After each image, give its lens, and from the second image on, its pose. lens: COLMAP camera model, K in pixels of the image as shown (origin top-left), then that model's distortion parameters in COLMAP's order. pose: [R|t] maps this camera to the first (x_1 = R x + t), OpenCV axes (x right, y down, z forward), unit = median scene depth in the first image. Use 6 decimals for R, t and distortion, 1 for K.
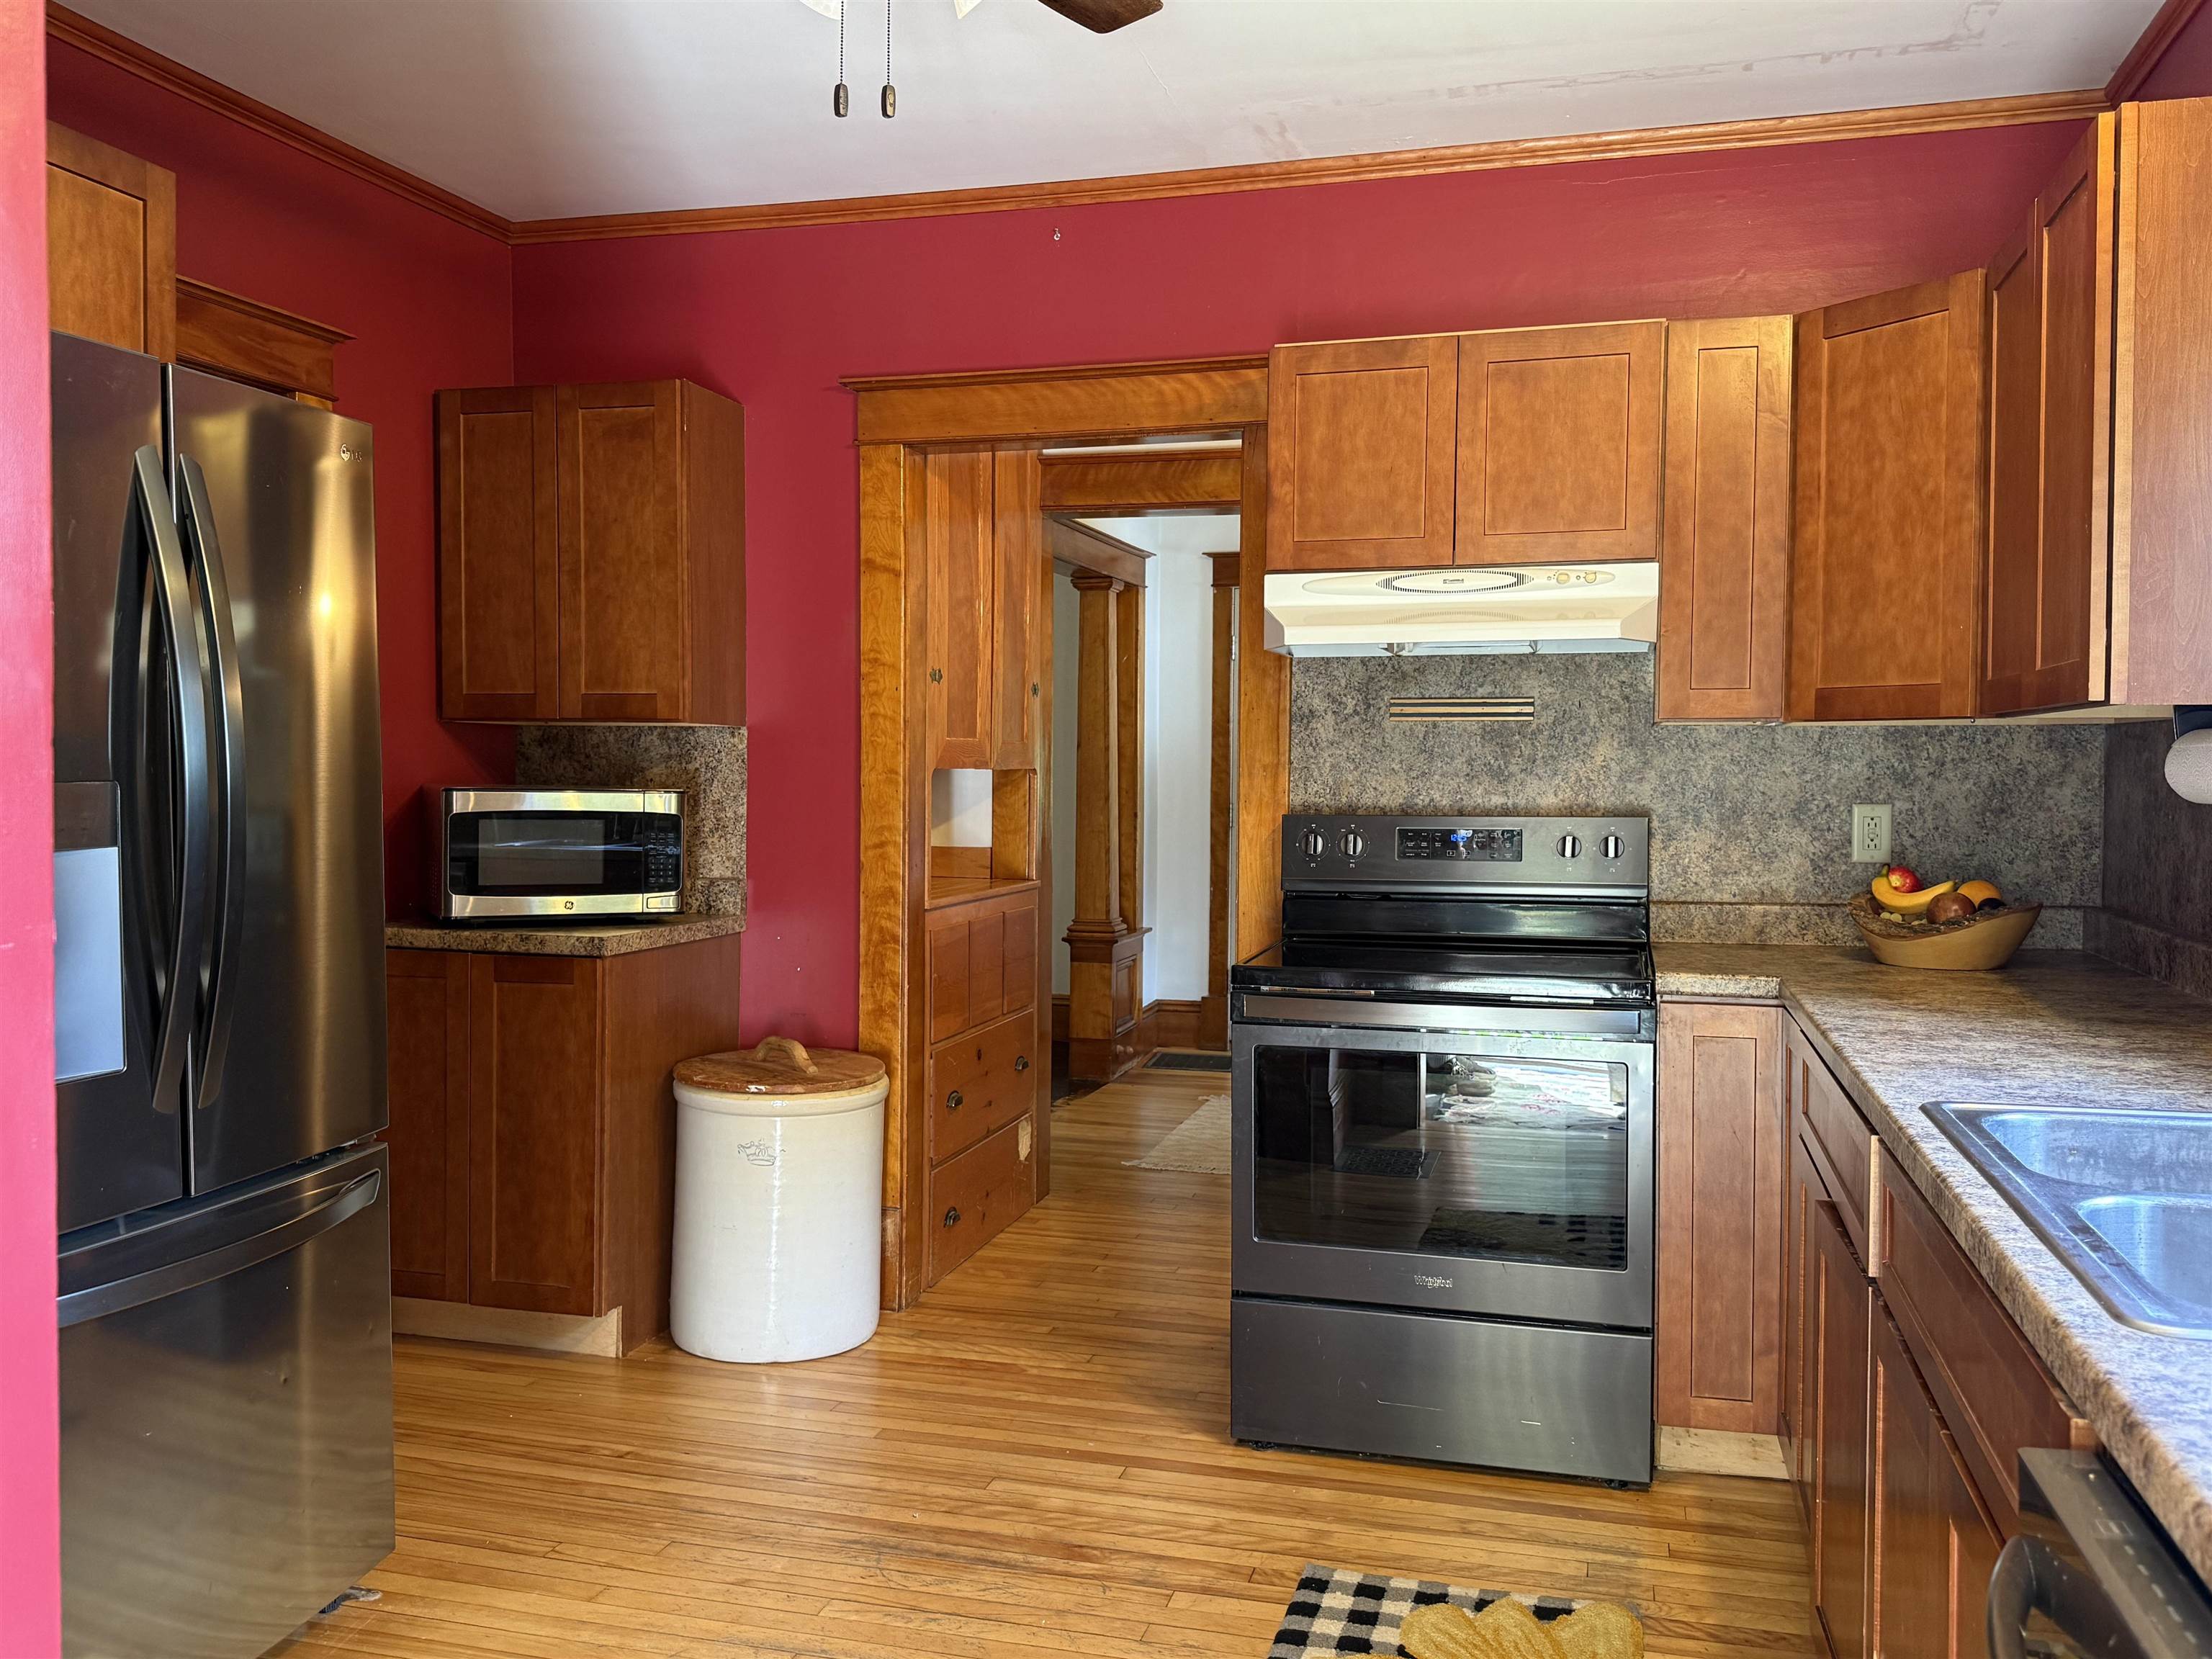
lens RADIAL K [[1792.1, 0, 1107.3], [0, 1792.1, 825.0], [0, 0, 1]] dist [-0.011525, -0.005277]
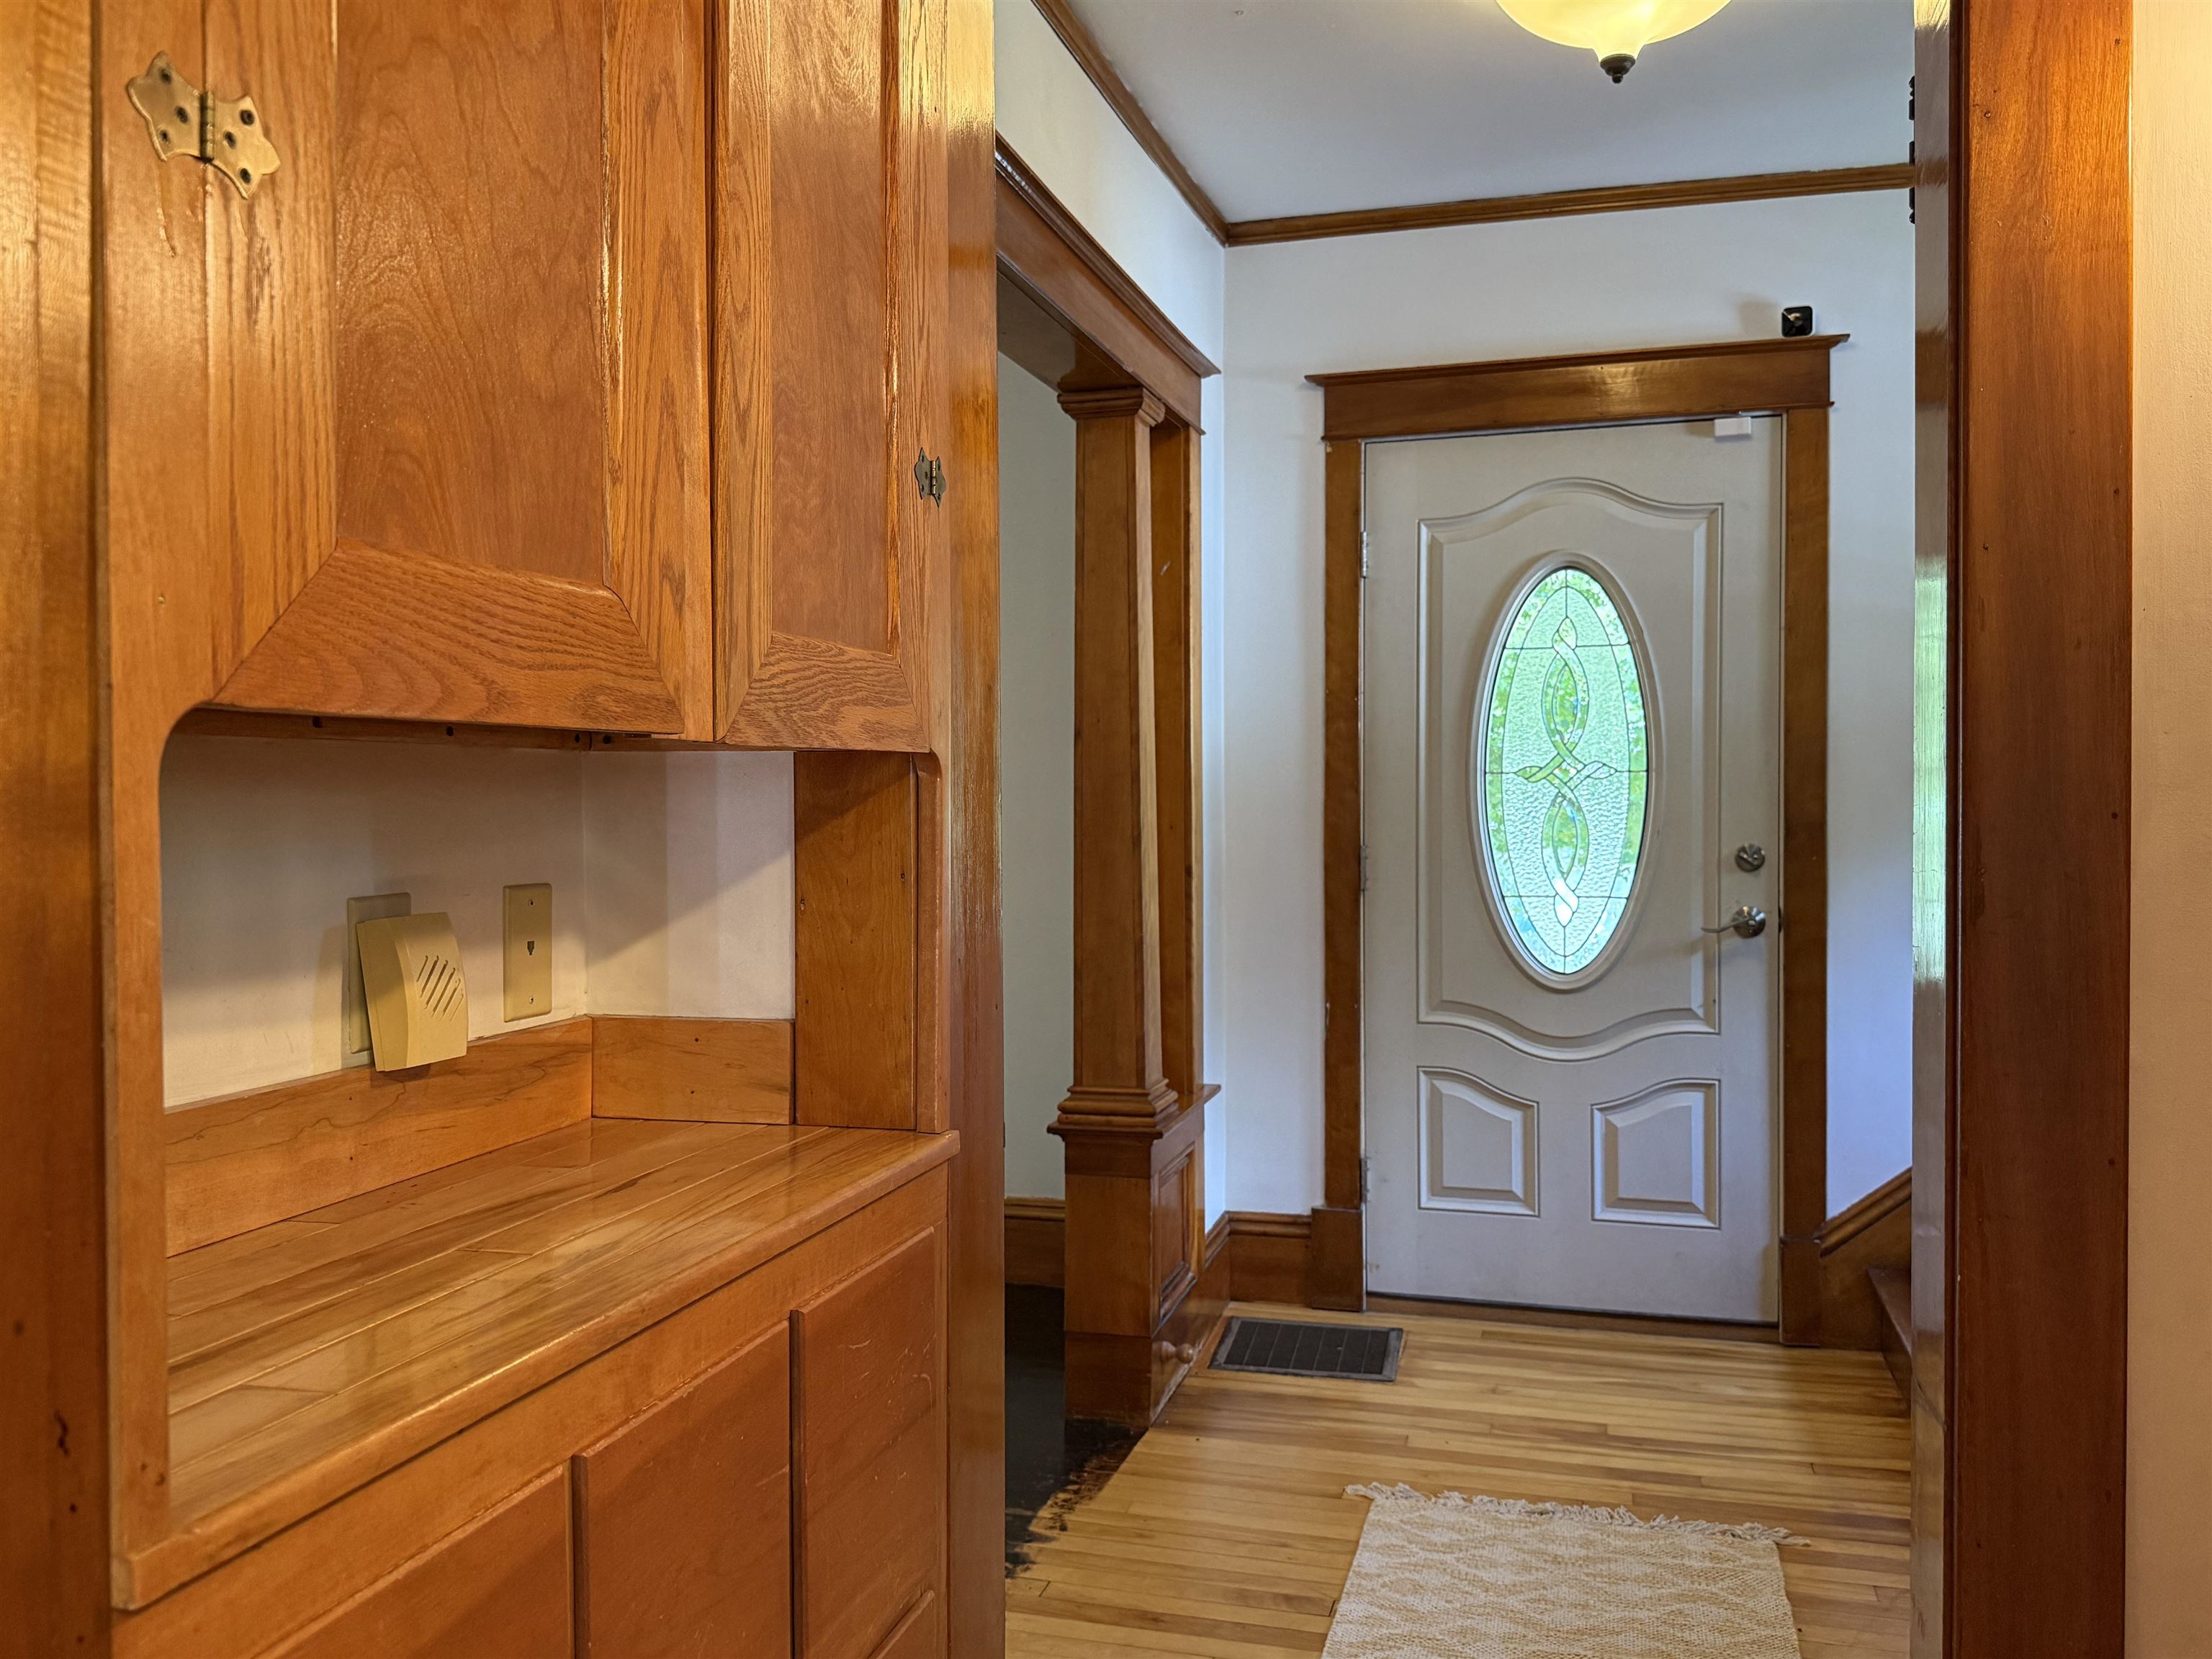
lens RADIAL K [[1792.1, 0, 1102.9], [0, 1792.1, 825.7], [0, 0, 1]] dist [-0.011525, -0.005277]
pose [[0.999918, -0.012788, -0.000695, -0.008496], [0.012772, 0.999725, -0.019656, -0.008961], [0.000946, 0.019646, 0.999807, 0.485736]]
